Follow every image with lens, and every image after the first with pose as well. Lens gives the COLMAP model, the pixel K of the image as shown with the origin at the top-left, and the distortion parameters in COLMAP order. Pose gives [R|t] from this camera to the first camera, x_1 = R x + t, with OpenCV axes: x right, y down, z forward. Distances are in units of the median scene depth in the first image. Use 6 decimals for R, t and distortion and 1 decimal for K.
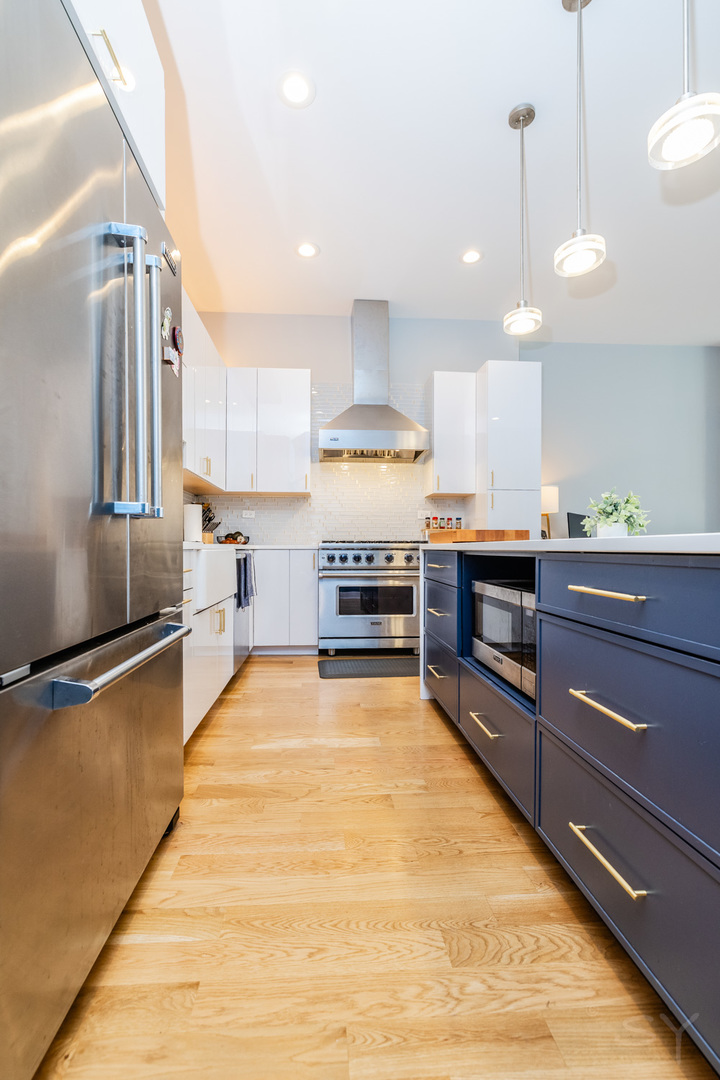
lens RADIAL K [[467.3, 0, 357.9], [0, 467.3, 546.5], [0, 0, 1]] dist [0.008863, -0.000691]
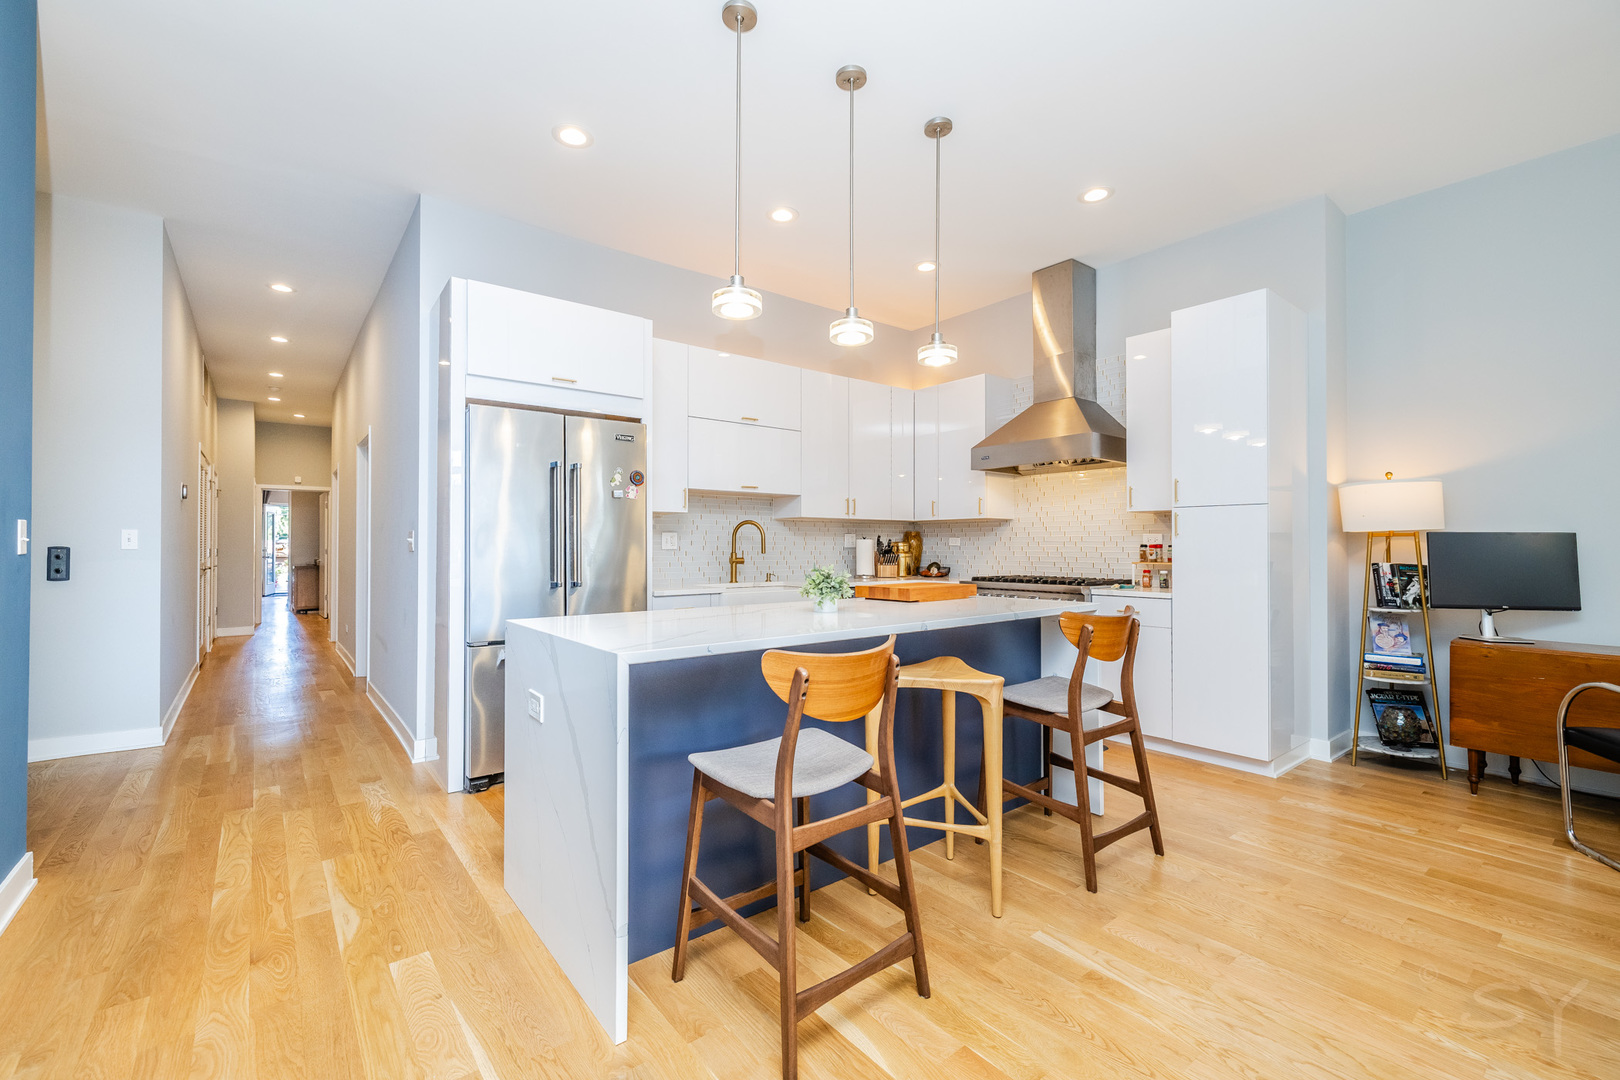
lens RADIAL K [[701.0, 0, 815.8], [0, 701.0, 539.4], [0, 0, 1]] dist [0.008863, -0.000691]
pose [[0.570198, -0.008808, -0.821460, 0.770023], [0.001655, 0.999953, -0.009573, -0.065970], [0.821506, 0.004100, 0.570186, 0.023750]]
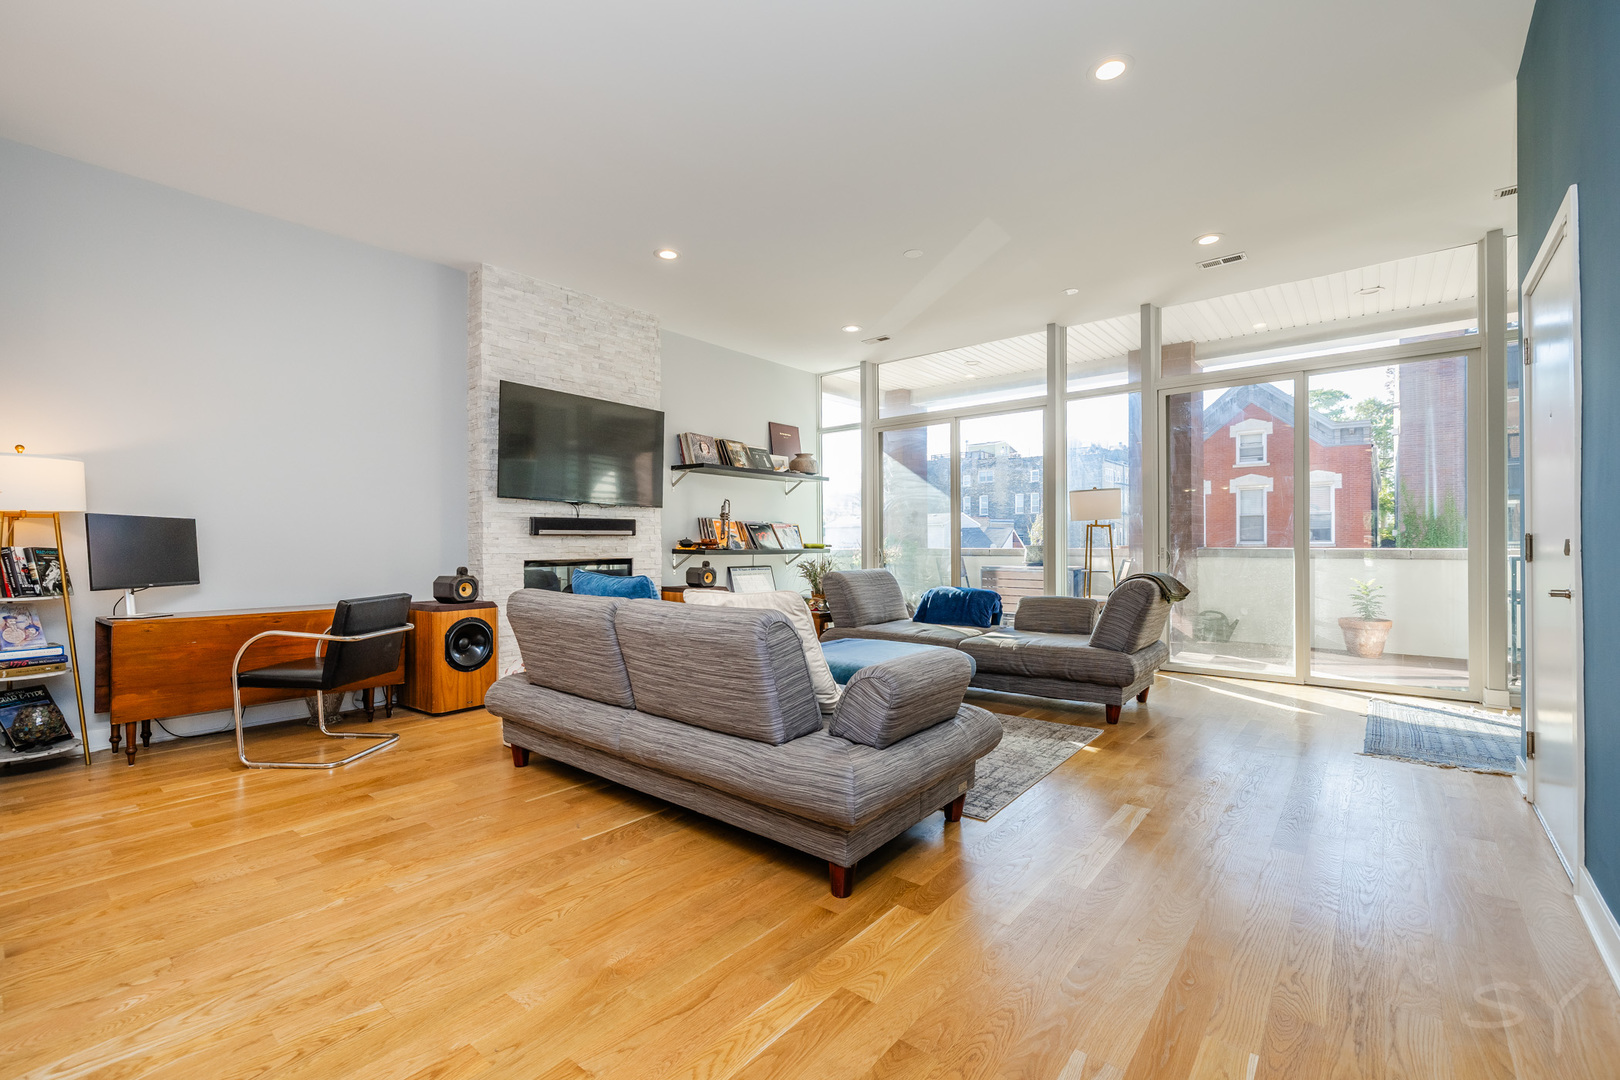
lens RADIAL K [[701.0, 0, 797.0], [0, 701.0, 545.3], [0, 0, 1]] dist [0.008863, -0.000691]
pose [[0.695302, -0.005378, 0.718698, 0.478845], [0.000800, 0.999977, 0.006708, -0.049469], [-0.718718, -0.004089, 0.695290, -0.058736]]
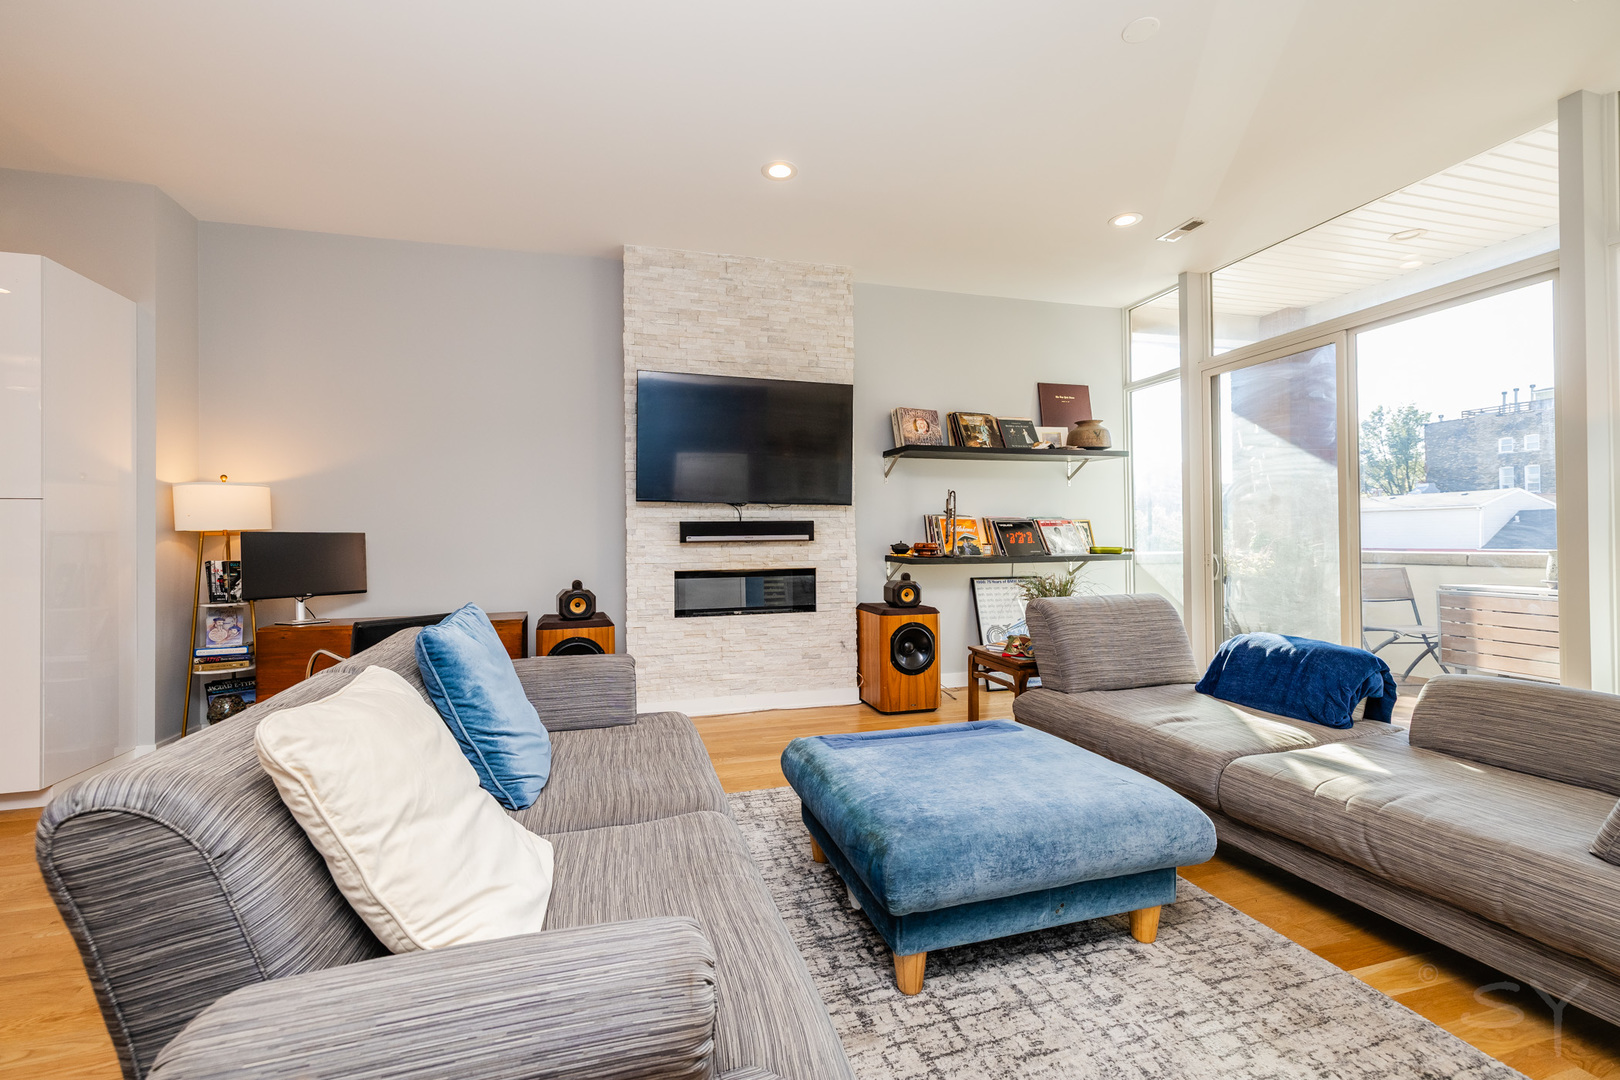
lens RADIAL K [[677.1, 0, 799.6], [0, 677.1, 534.9], [0, 0, 1]] dist [0.002685, -0.000764]
pose [[0.978546, -0.010131, 0.205779, 1.028101], [0.010515, 0.999944, -0.000775, -0.069065], [-0.205760, 0.002922, 0.978598, 0.079829]]
